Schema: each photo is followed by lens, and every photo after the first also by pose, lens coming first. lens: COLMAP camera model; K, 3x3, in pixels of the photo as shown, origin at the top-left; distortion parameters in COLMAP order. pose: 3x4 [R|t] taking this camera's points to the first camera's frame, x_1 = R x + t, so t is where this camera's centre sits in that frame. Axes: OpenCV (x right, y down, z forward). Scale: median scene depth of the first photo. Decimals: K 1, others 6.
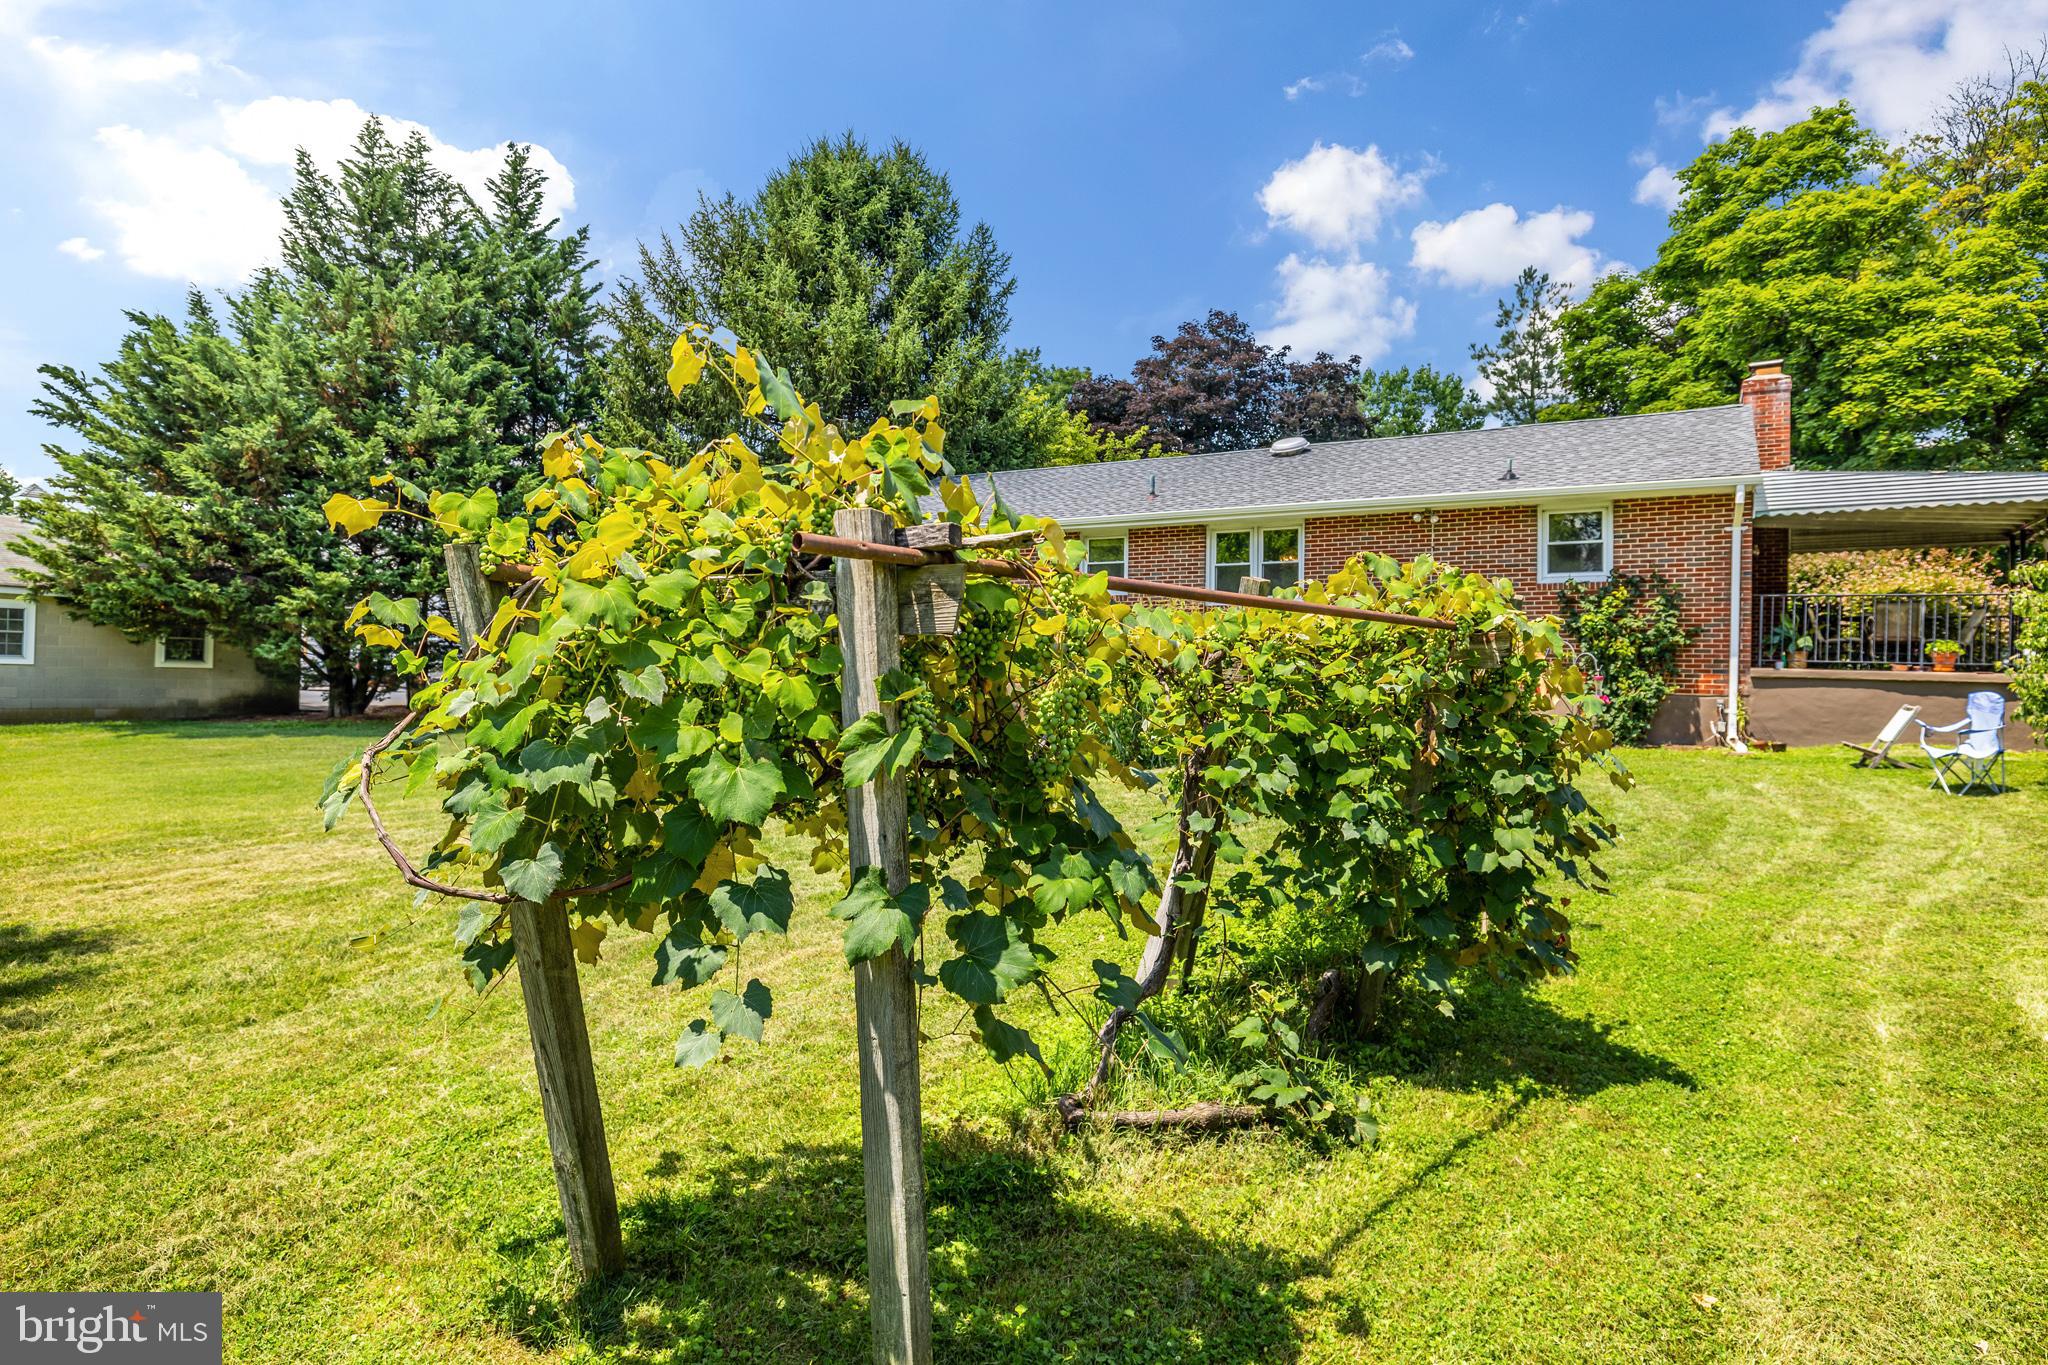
lens RADIAL K [[1162.2, 0, 1024.6], [0, 1162.2, 687.1], [0, 0, 1]] dist [0.000851, -0.001979]
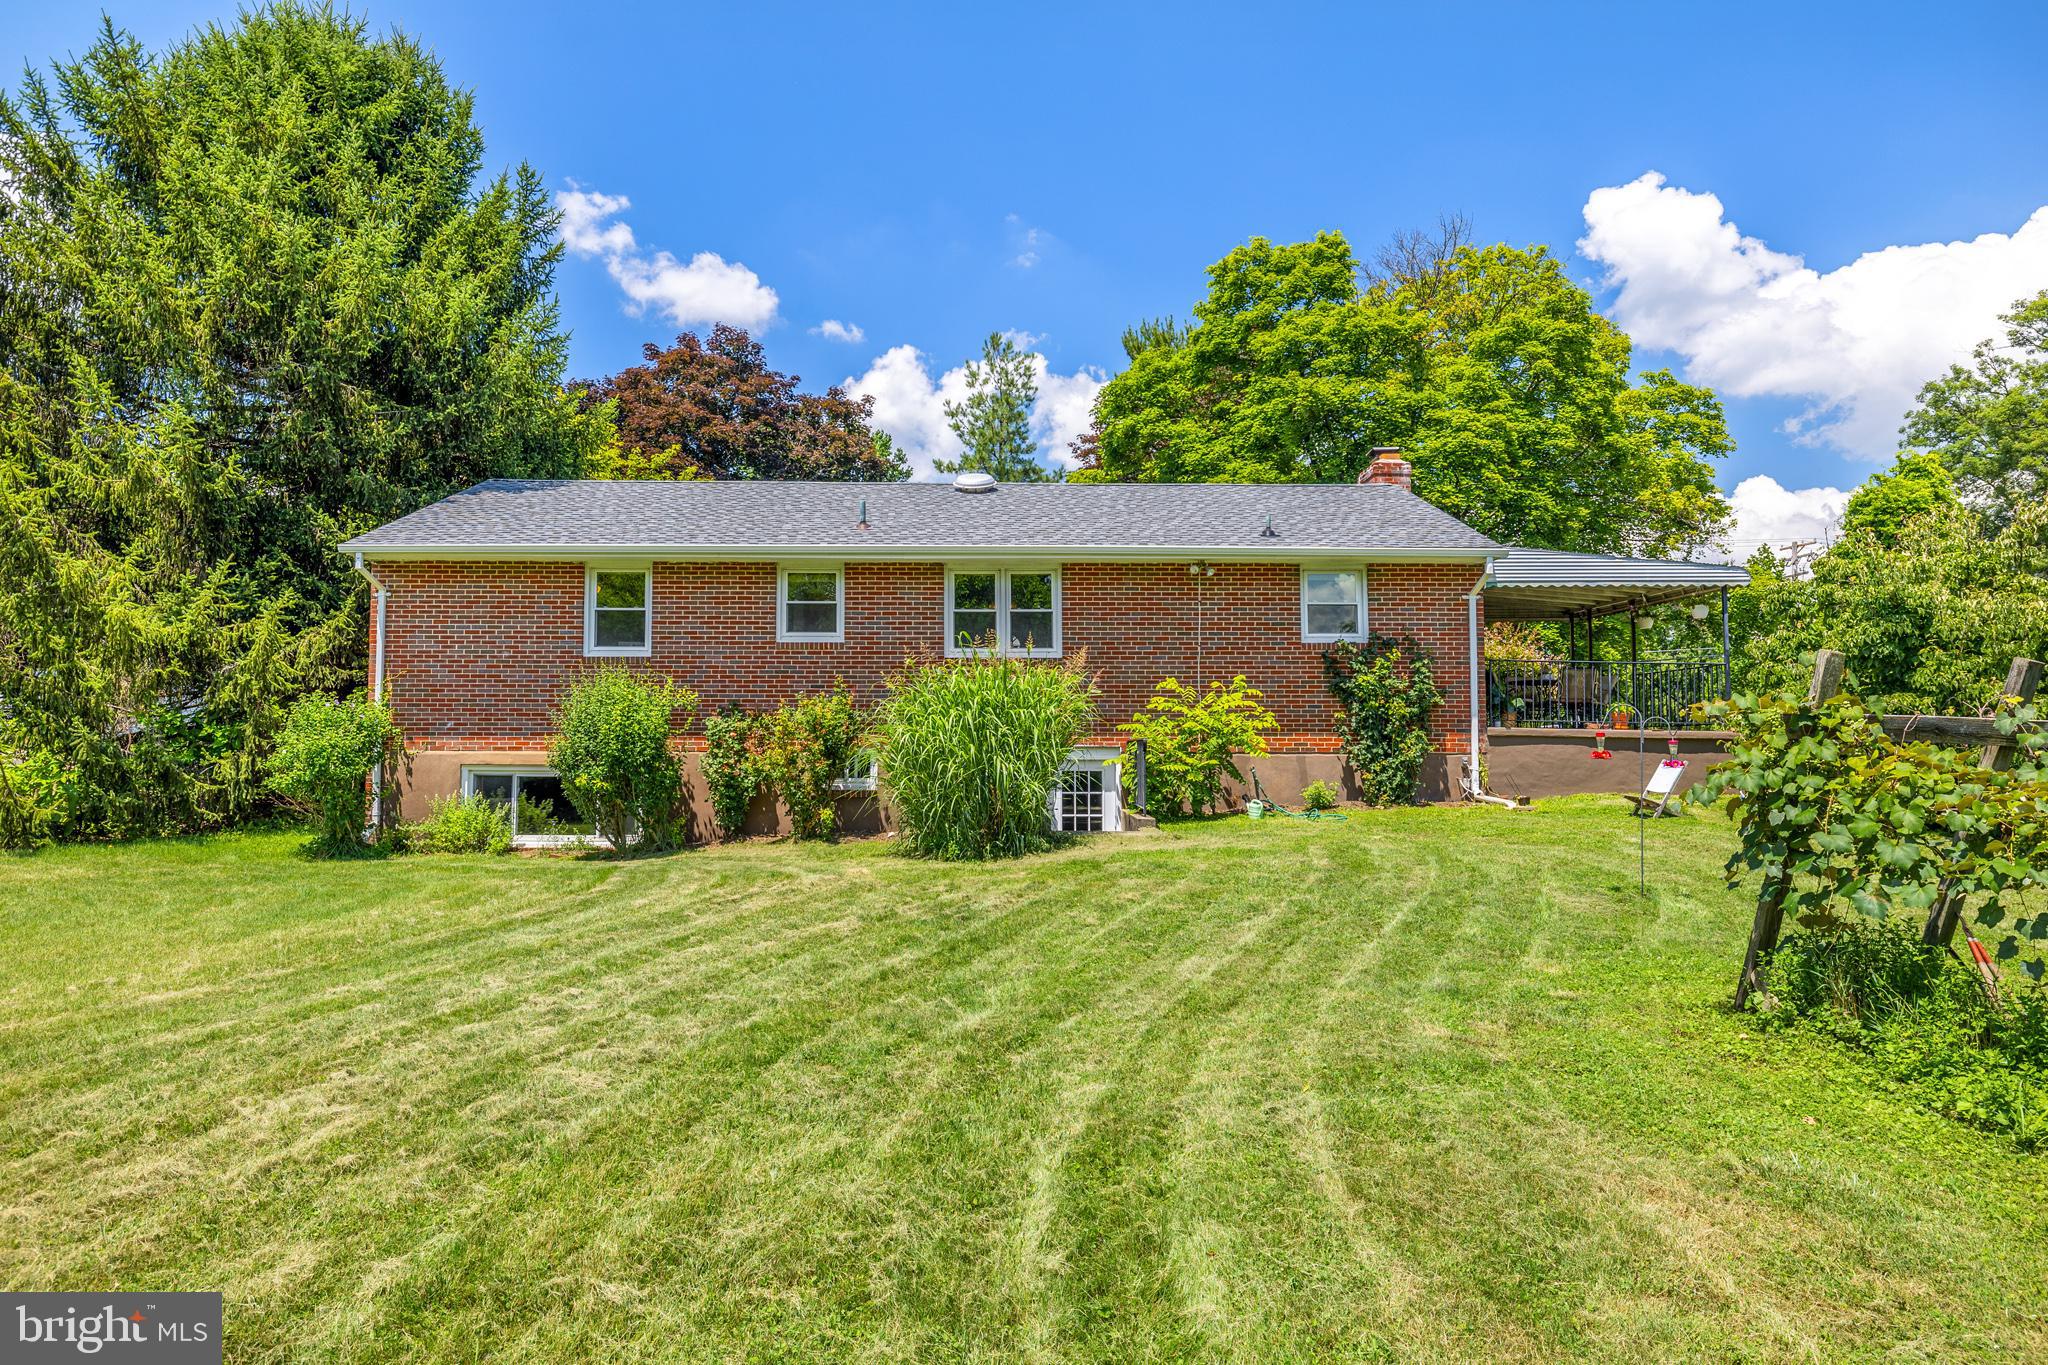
lens RADIAL K [[1230.1, 0, 1024.1], [0, 1230.1, 674.5], [0, 0, 1]] dist [0.002817, -0.000948]
pose [[0.854957, 0.014868, 0.518487, -0.222313], [0.014796, 0.998483, -0.053029, -0.007438], [-0.518489, 0.053009, 0.853440, 0.168390]]
